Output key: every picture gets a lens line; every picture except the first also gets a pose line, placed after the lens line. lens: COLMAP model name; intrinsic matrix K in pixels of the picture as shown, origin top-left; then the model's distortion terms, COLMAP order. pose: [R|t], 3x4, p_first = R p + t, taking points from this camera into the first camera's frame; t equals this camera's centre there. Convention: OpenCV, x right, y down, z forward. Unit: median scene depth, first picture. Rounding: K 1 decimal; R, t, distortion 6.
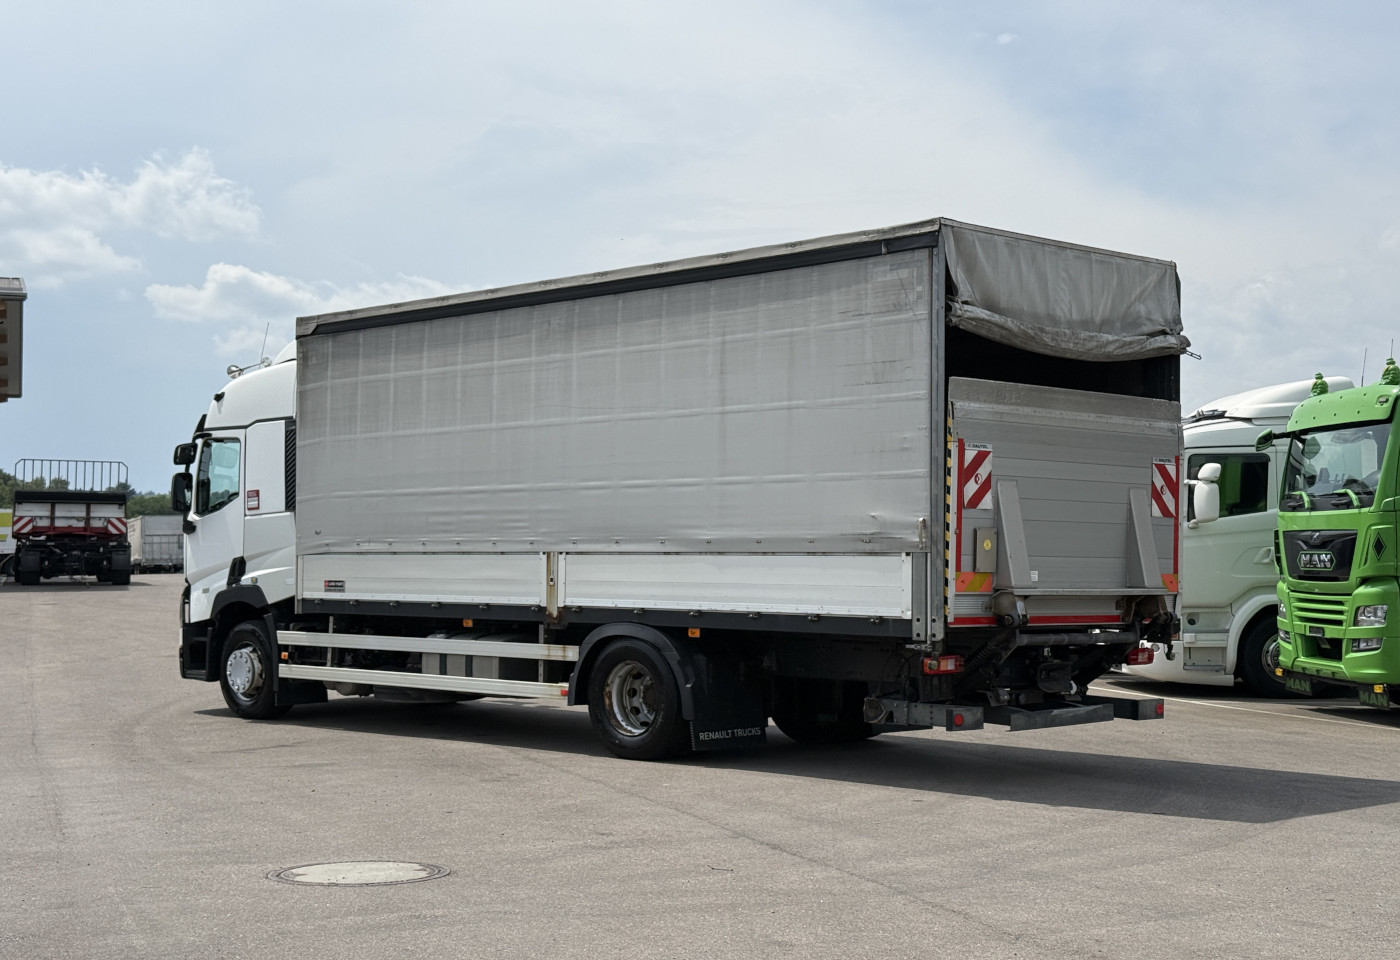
lens RADIAL K [[1982.2, 0, 700.0], [0, 1982.2, 480.0], [0, 0, 1]] dist [0.179969, -0.018317]
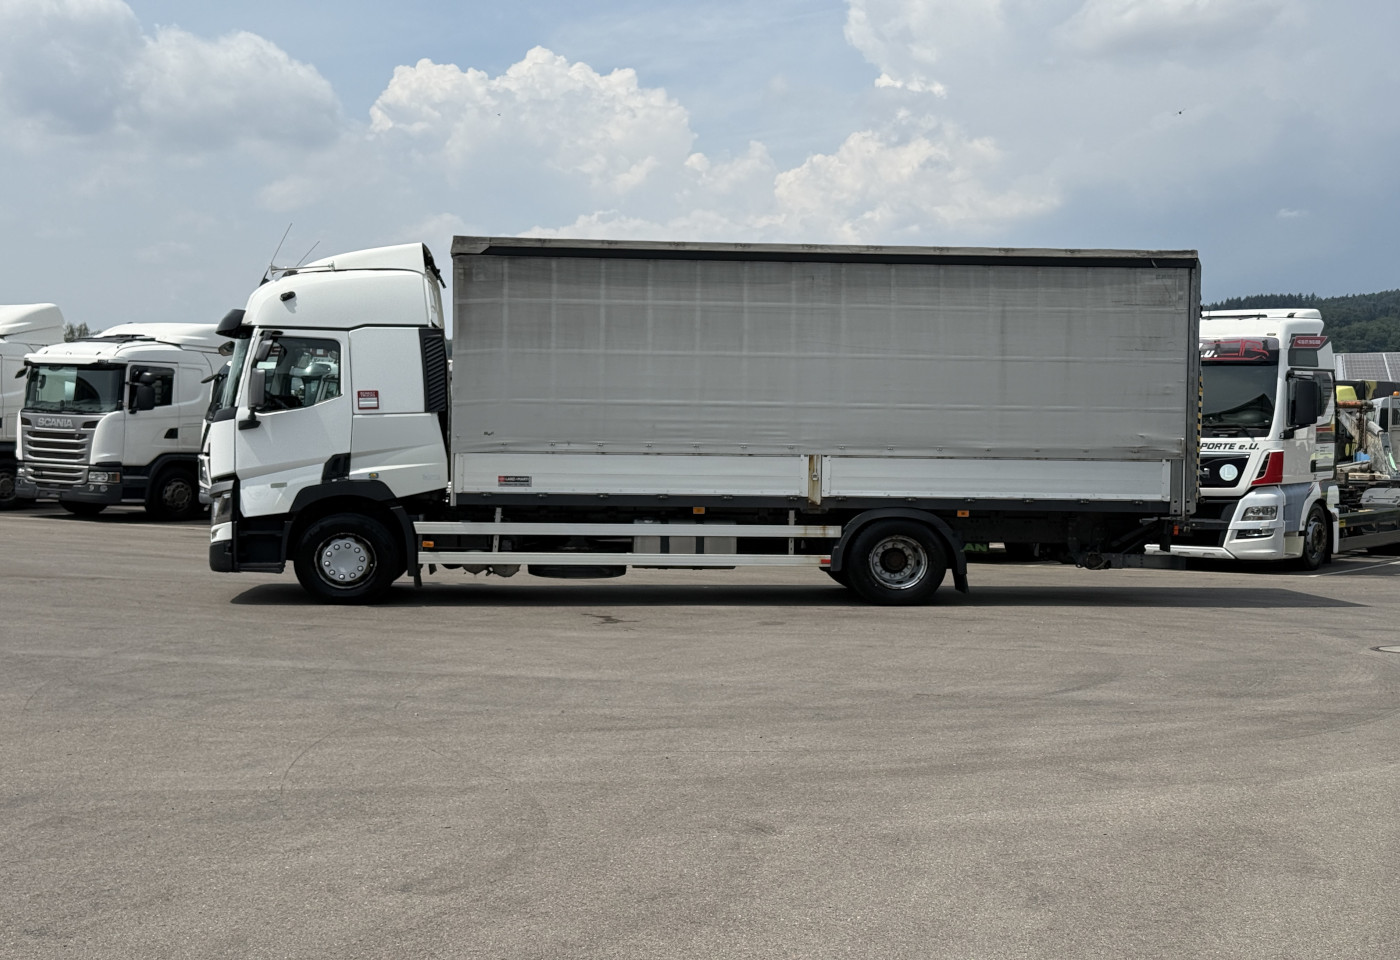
lens RADIAL K [[1982.2, 0, 700.0], [0, 1982.2, 480.0], [0, 0, 1]] dist [0.179969, -0.018317]
pose [[0.623345, -0.014882, 0.781805, -1.124298], [-0.042062, 0.997733, 0.052529, -0.012589], [-0.780815, -0.065628, 0.621306, 0.242244]]
